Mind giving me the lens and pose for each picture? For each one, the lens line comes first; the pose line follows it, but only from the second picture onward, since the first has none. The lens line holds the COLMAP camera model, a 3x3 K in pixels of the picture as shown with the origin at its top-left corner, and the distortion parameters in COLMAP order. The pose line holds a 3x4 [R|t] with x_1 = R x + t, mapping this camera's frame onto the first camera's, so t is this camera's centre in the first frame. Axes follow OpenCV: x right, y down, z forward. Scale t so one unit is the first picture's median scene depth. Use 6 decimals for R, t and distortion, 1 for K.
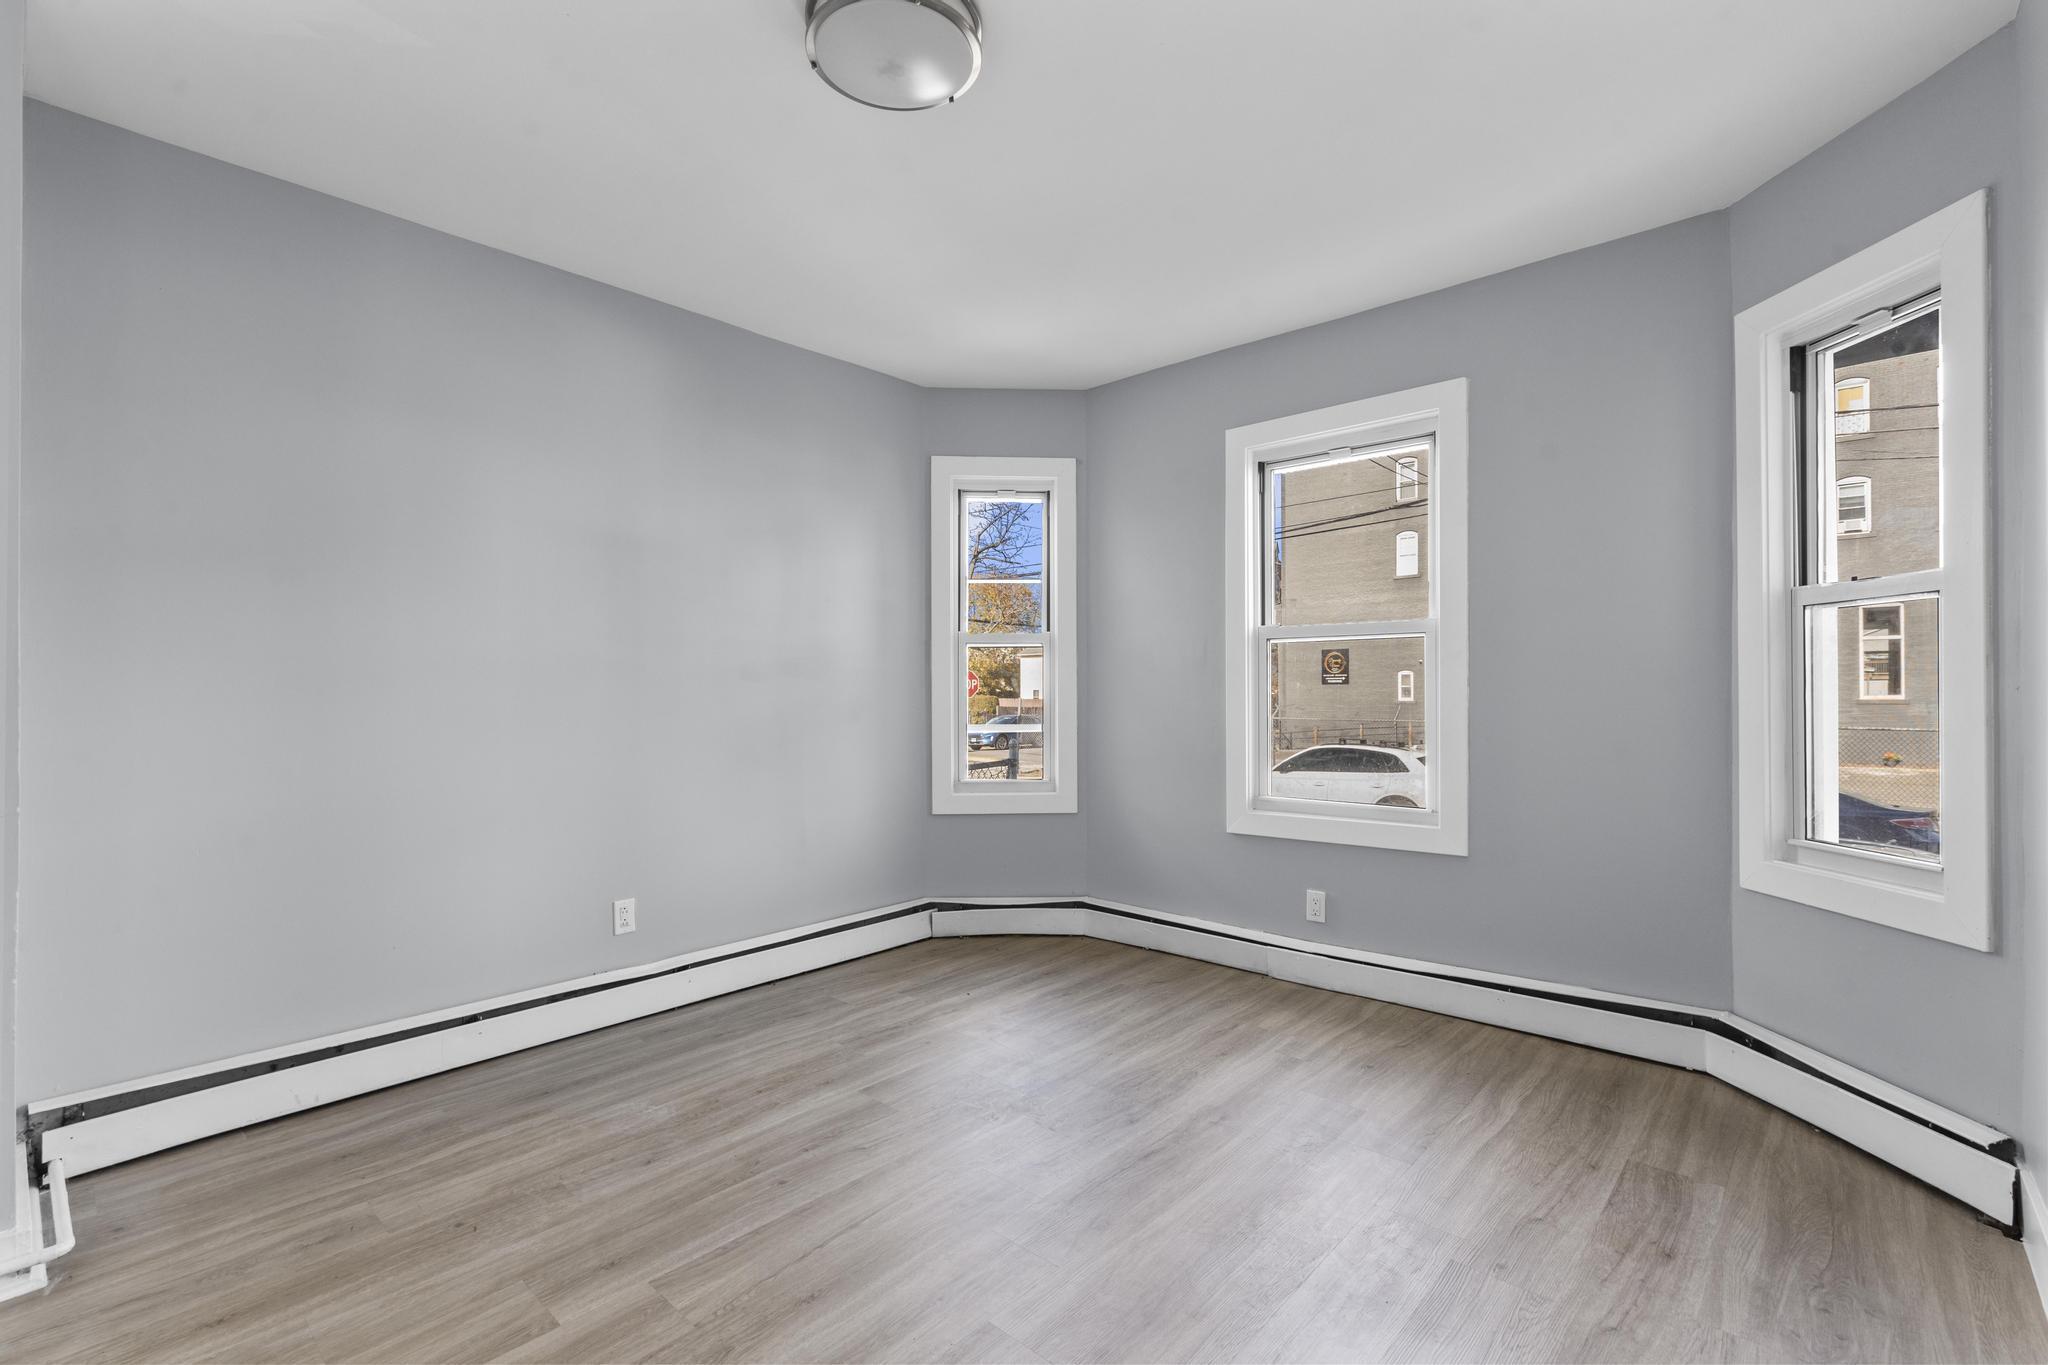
lens RADIAL K [[913.8, 0, 1028.4], [0, 913.8, 698.8], [0, 0, 1]] dist [-0.002350, 0.000930]
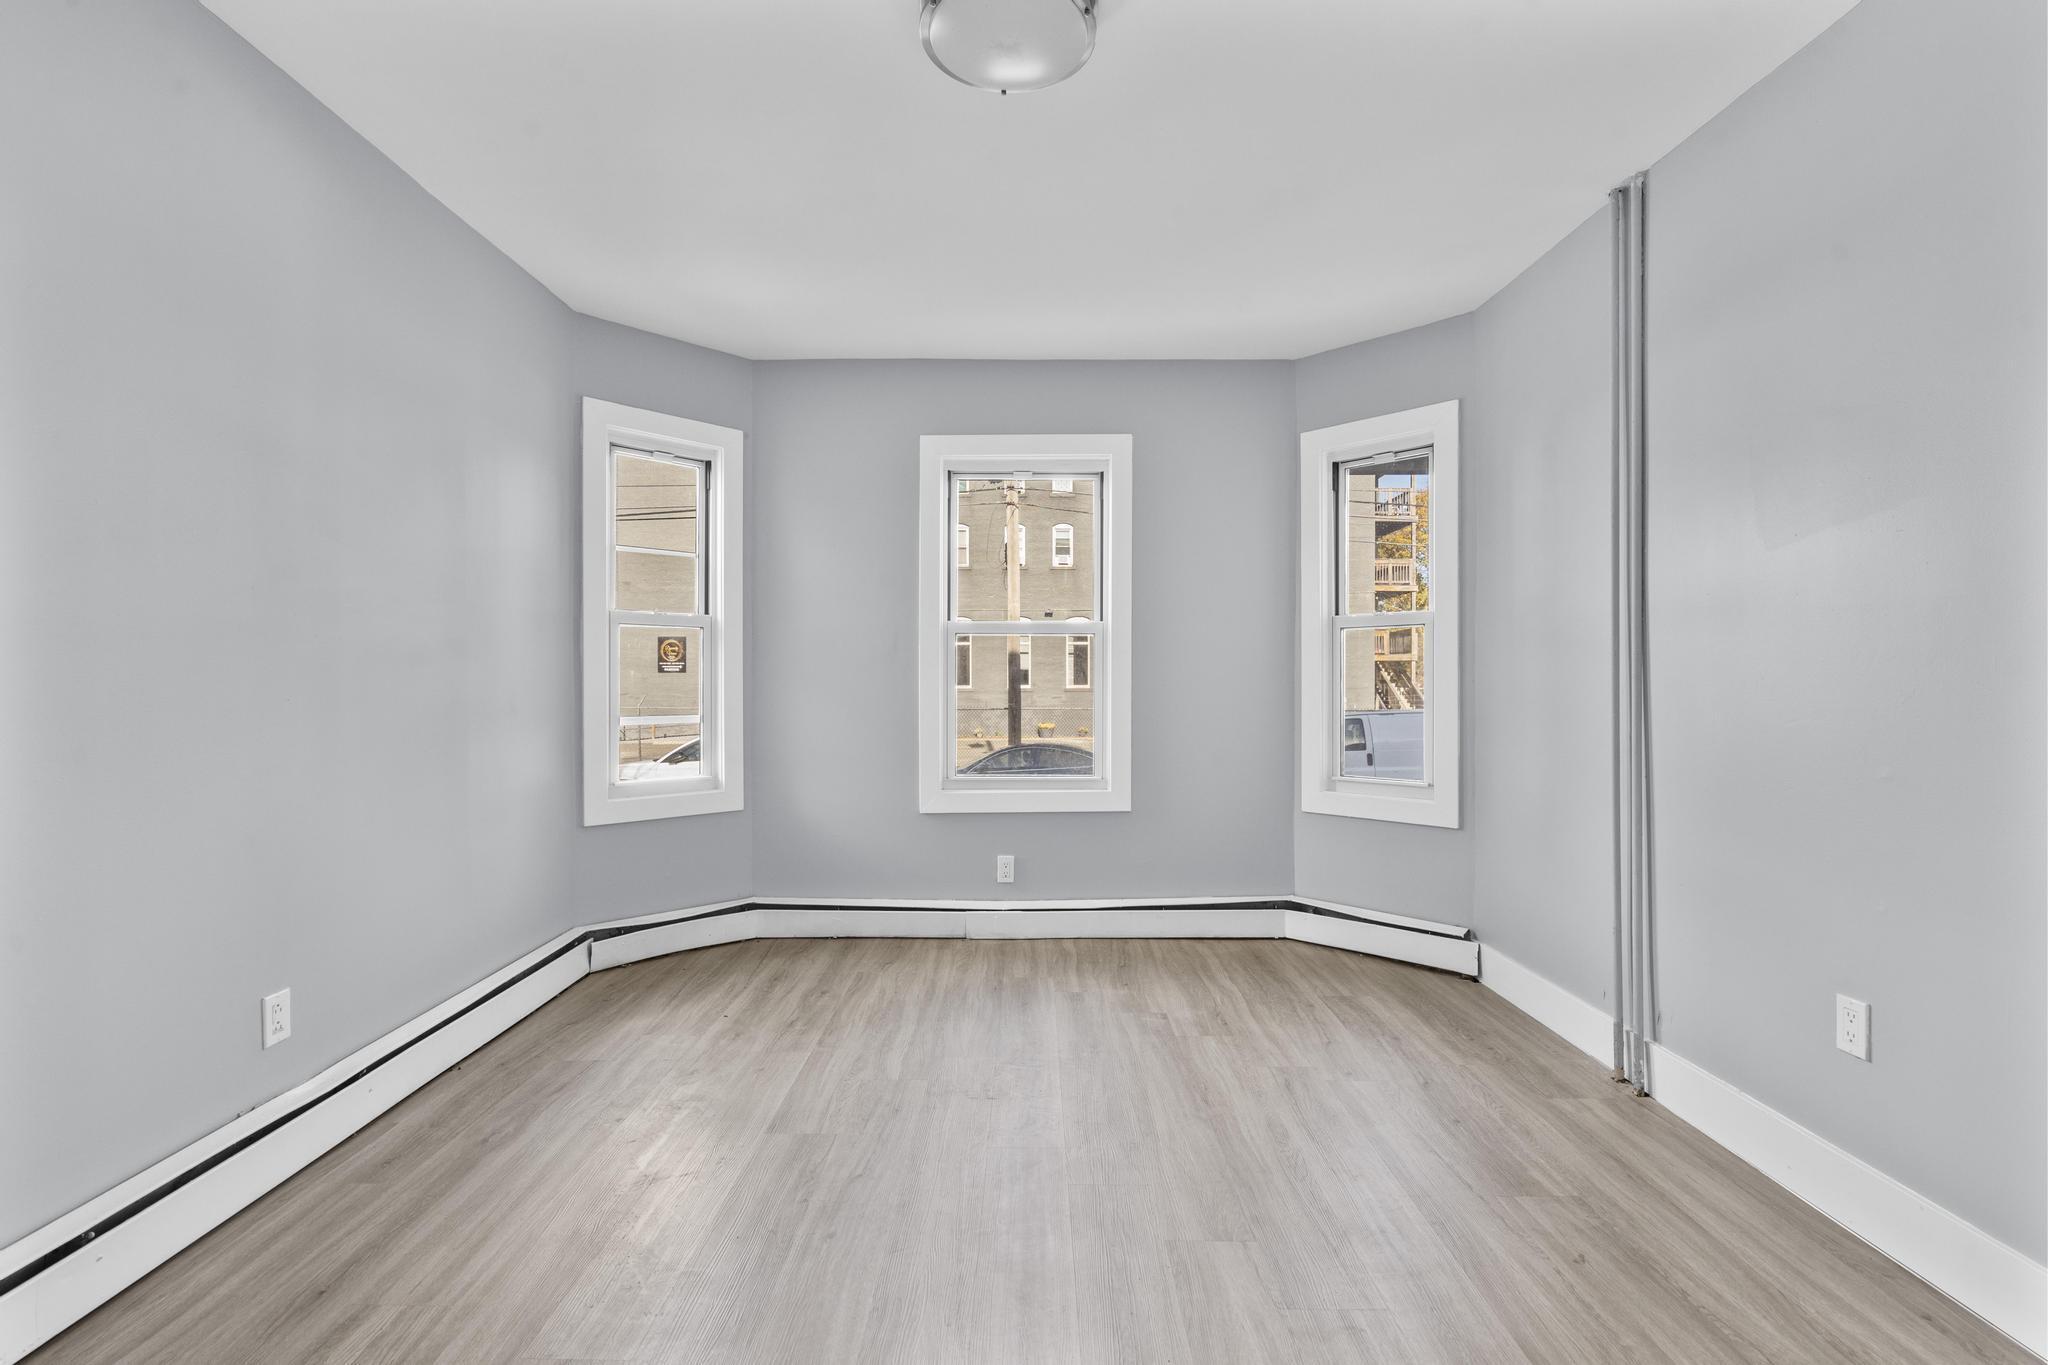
lens RADIAL K [[913.8, 0, 1034.3], [0, 913.8, 696.3], [0, 0, 1]] dist [-0.002350, 0.000930]
pose [[0.743025, -0.007700, 0.669219, -0.430396], [0.001371, 0.999949, 0.009984, -0.000503], [-0.669262, -0.006501, 0.742998, 0.129451]]
